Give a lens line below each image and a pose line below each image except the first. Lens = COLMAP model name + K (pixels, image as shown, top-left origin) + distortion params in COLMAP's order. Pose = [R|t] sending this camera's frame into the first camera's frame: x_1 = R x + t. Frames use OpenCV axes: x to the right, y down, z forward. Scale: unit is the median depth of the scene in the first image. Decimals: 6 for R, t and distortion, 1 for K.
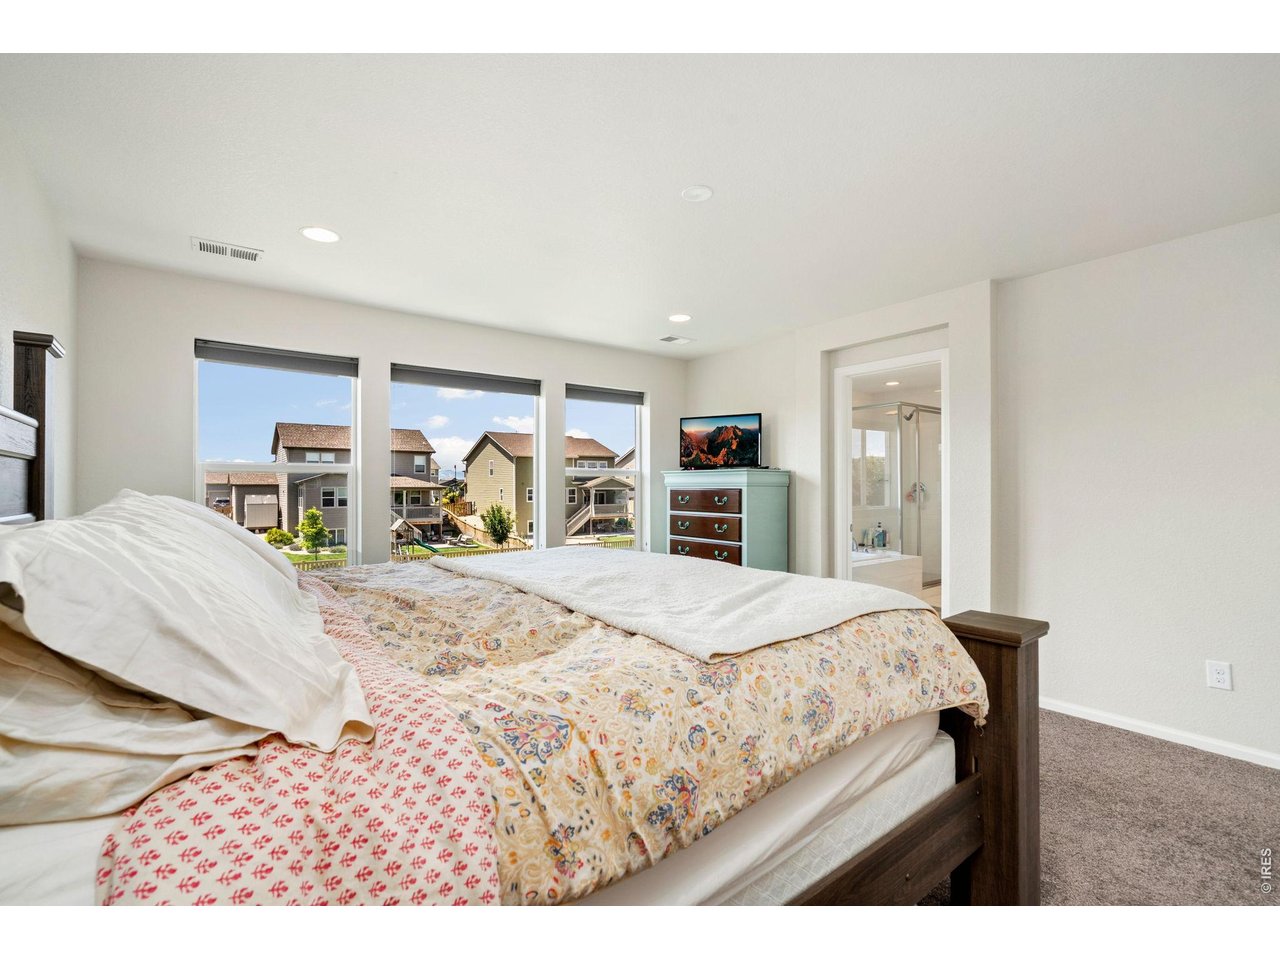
lens RADIAL K [[584.5, 0, 640.0], [0, 584.5, 480.0], [0, 0, 1]] dist [0.000613, -0.000305]
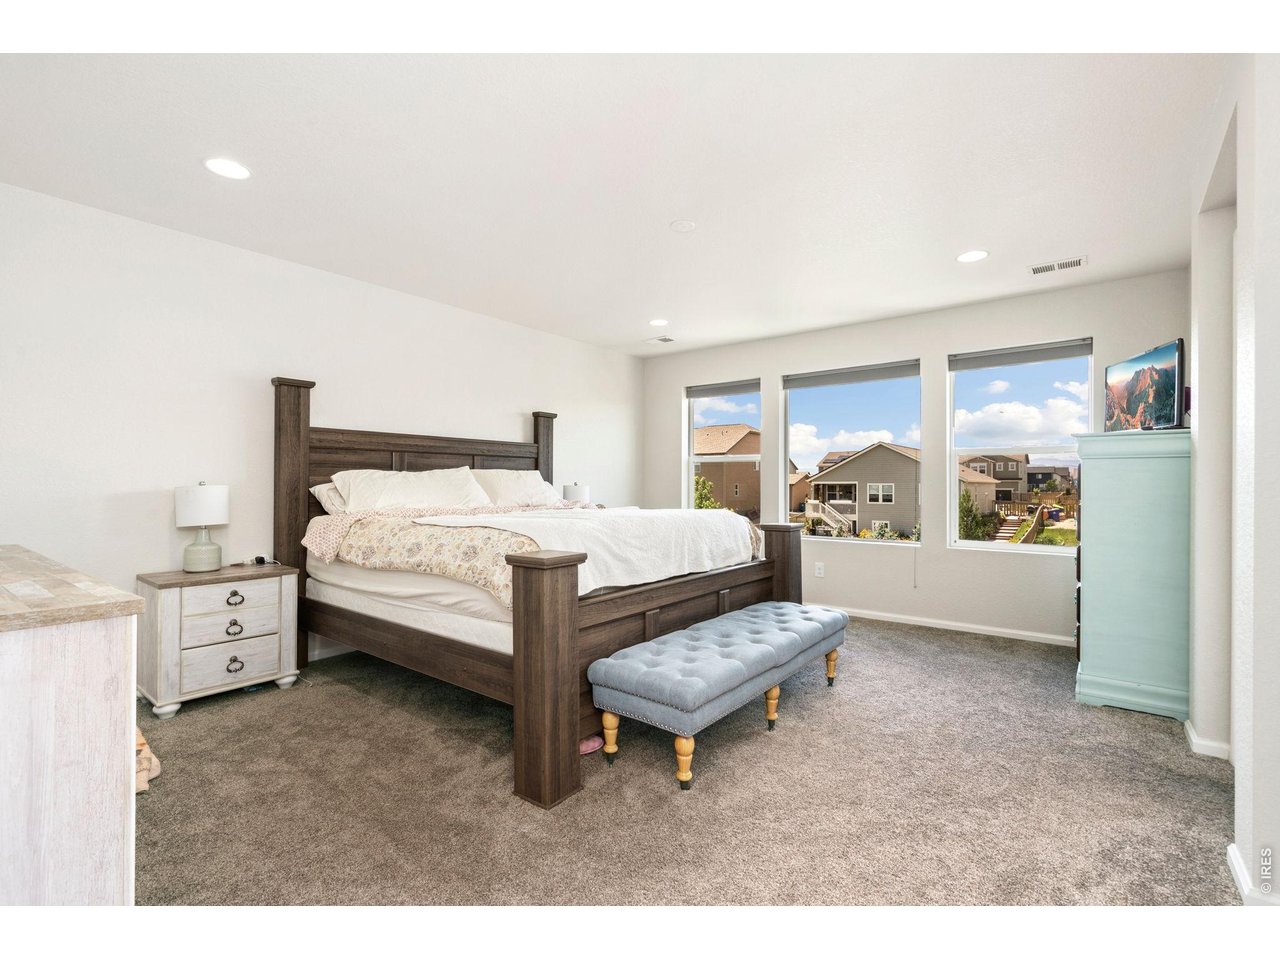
lens RADIAL K [[584.5, 0, 640.0], [0, 584.5, 480.0], [0, 0, 1]] dist [0.000613, -0.000305]
pose [[0.229988, -0.002509, -0.973190, 0.645441], [0.004092, 0.999990, -0.001611, 0.029352], [0.973185, -0.003612, 0.229996, 0.313327]]
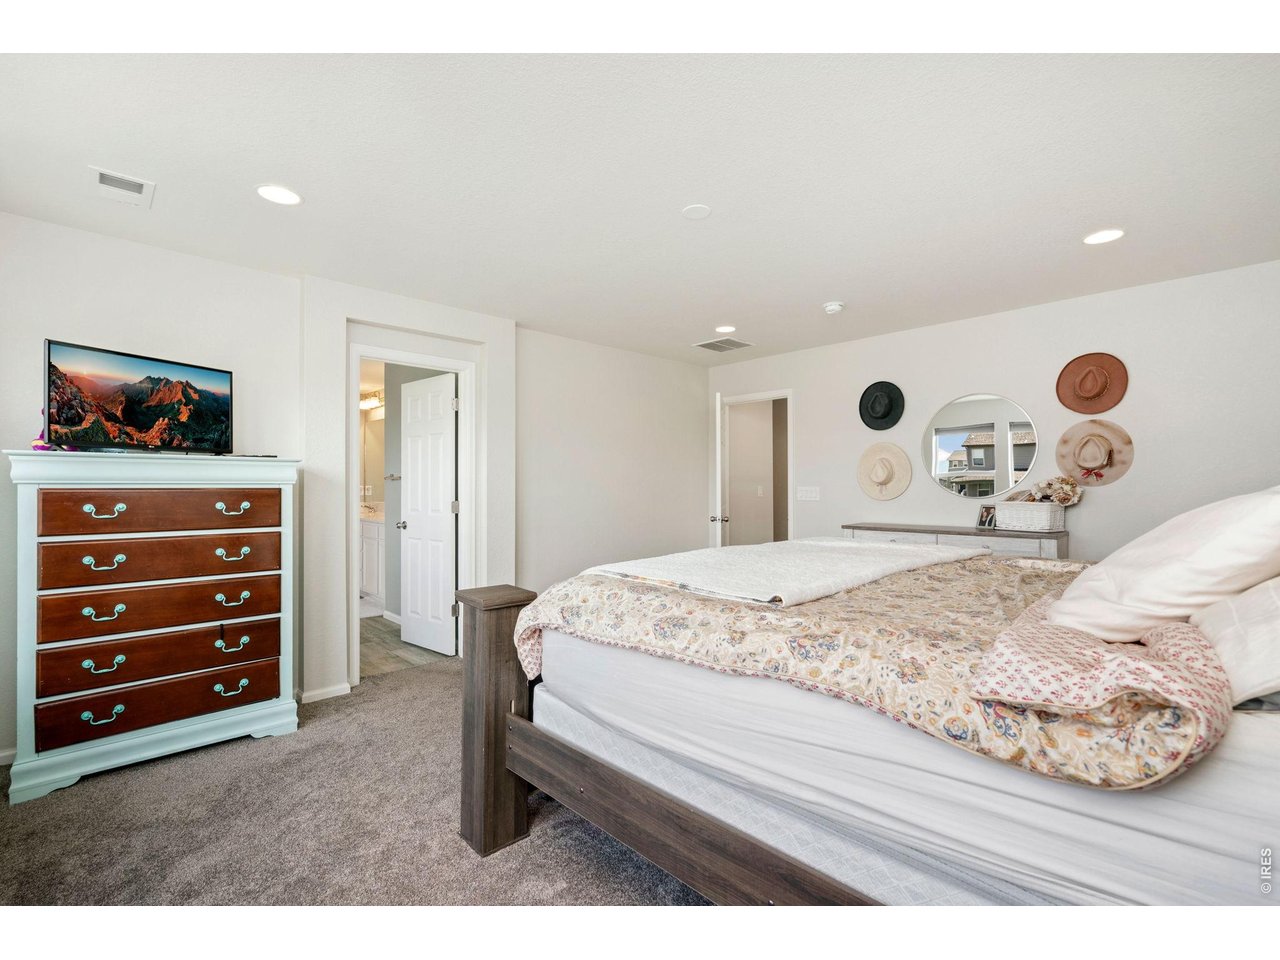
lens RADIAL K [[584.5, 0, 640.0], [0, 584.5, 480.0], [0, 0, 1]] dist [0.000613, -0.000305]
pose [[-0.089102, 0.009406, 0.995978, -0.461843], [-0.006883, 0.999926, -0.010059, 0.008797], [-0.995999, -0.007752, -0.089031, 0.590502]]
